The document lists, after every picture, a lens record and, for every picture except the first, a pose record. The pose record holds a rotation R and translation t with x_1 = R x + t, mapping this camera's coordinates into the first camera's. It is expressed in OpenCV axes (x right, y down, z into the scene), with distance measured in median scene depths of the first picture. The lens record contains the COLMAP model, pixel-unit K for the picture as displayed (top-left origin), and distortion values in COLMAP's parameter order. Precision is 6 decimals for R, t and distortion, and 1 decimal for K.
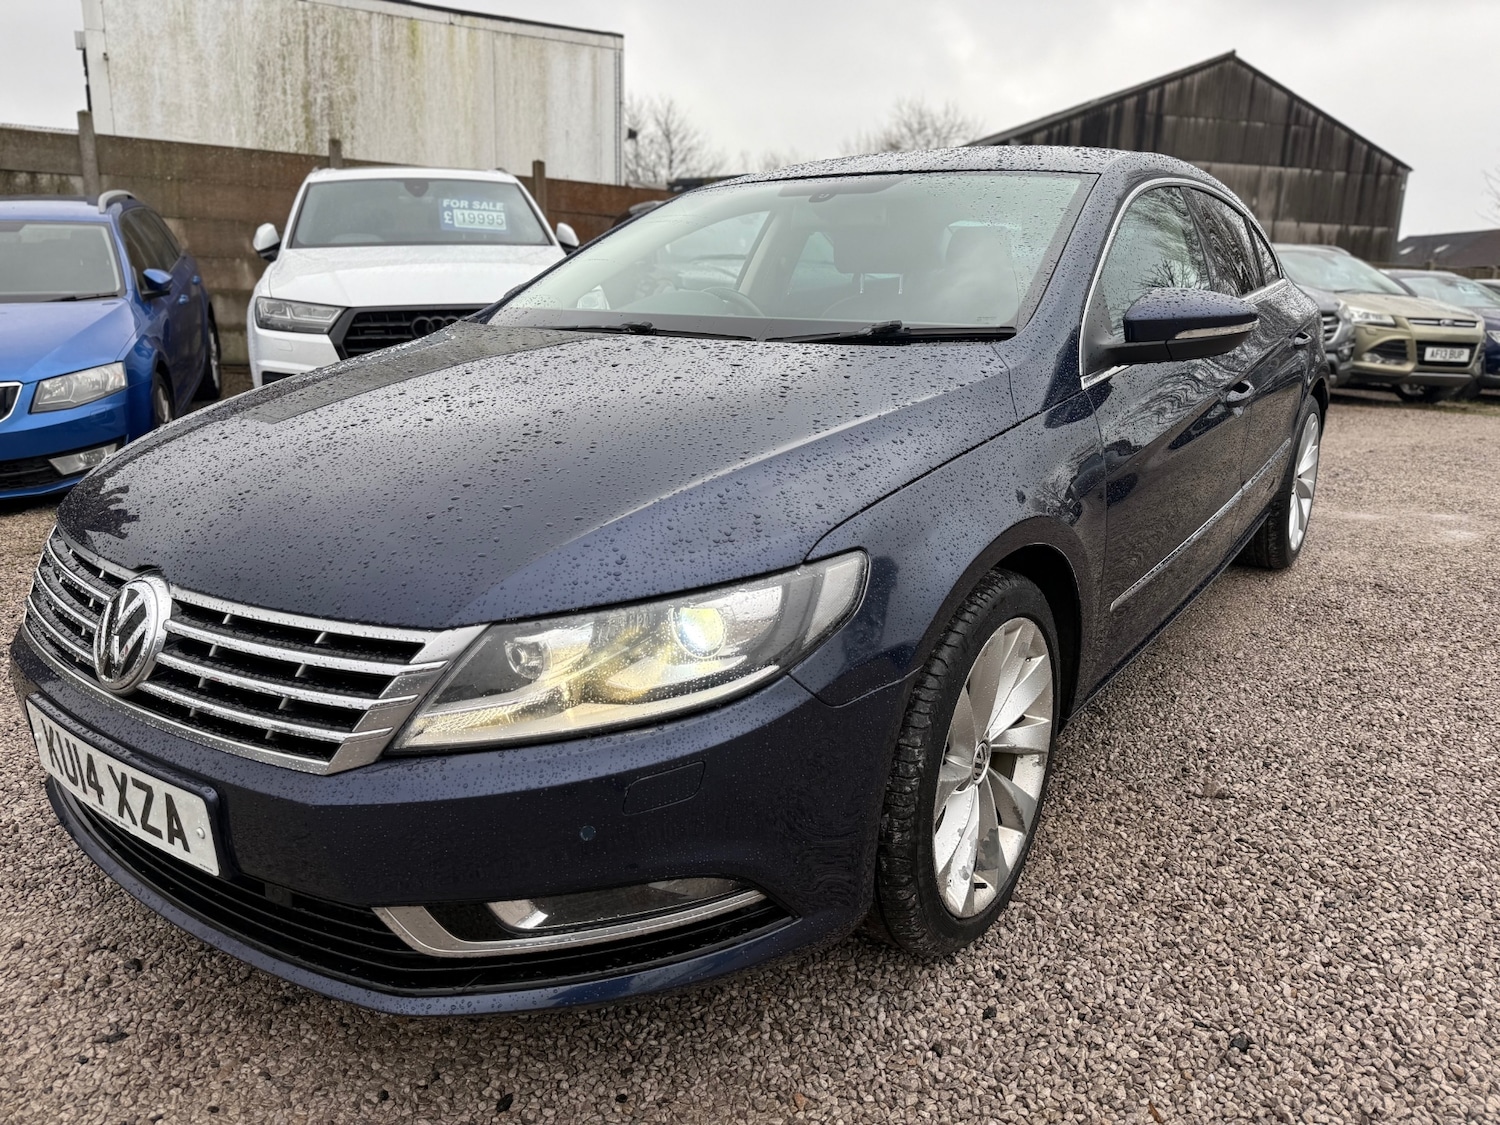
lens RADIAL K [[1027.2, 0, 753.3], [0, 1027.2, 562.4], [0, 0, 1]] dist [0.125229, -0.207190]
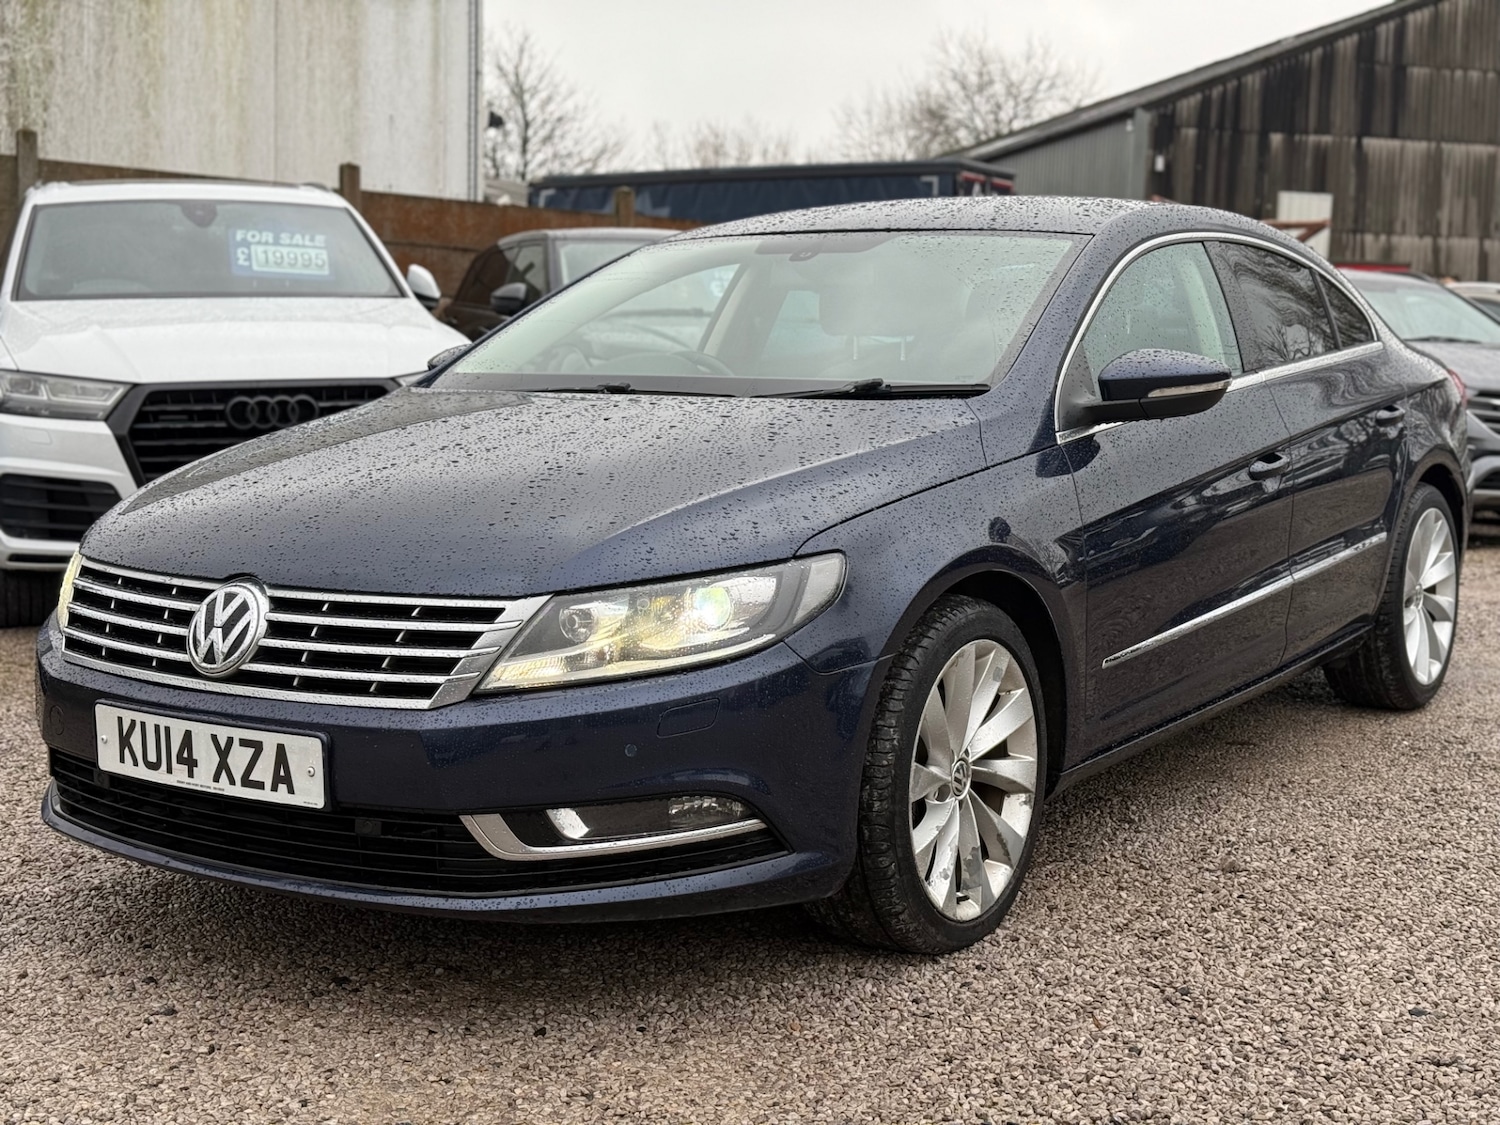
lens RADIAL K [[1962.5, 0, 750.0], [0, 1962.5, 562.5], [0, 0, 1]] dist [0.129725, -0.097231]
pose [[0.999378, -0.004989, 0.034901, -0.058589], [0.010428, 0.987469, -0.157467, 0.257152], [-0.033678, 0.157733, 0.986907, -0.907630]]
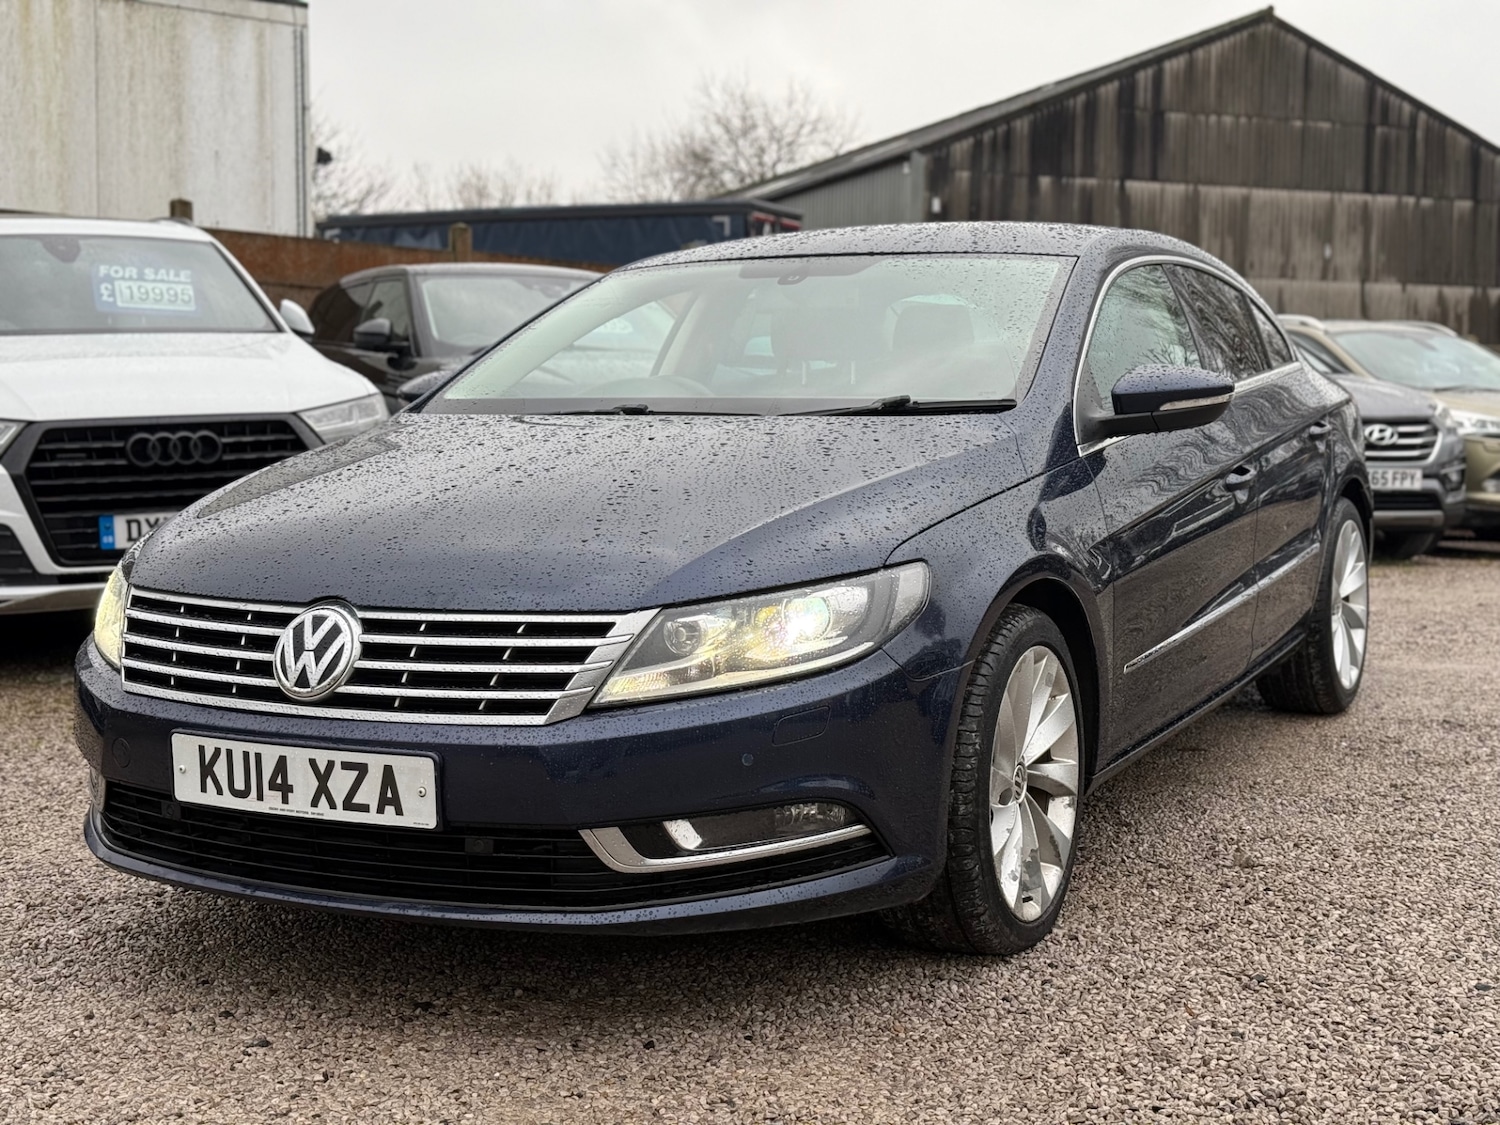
lens RADIAL K [[1962.5, 0, 750.0], [0, 1962.5, 562.5], [0, 0, 1]] dist [0.129725, -0.097231]
pose [[0.989502, -0.026536, 0.142060, -0.310049], [0.051294, 0.983485, -0.173571, 0.275772], [-0.135108, 0.179035, 0.974522, -0.907206]]
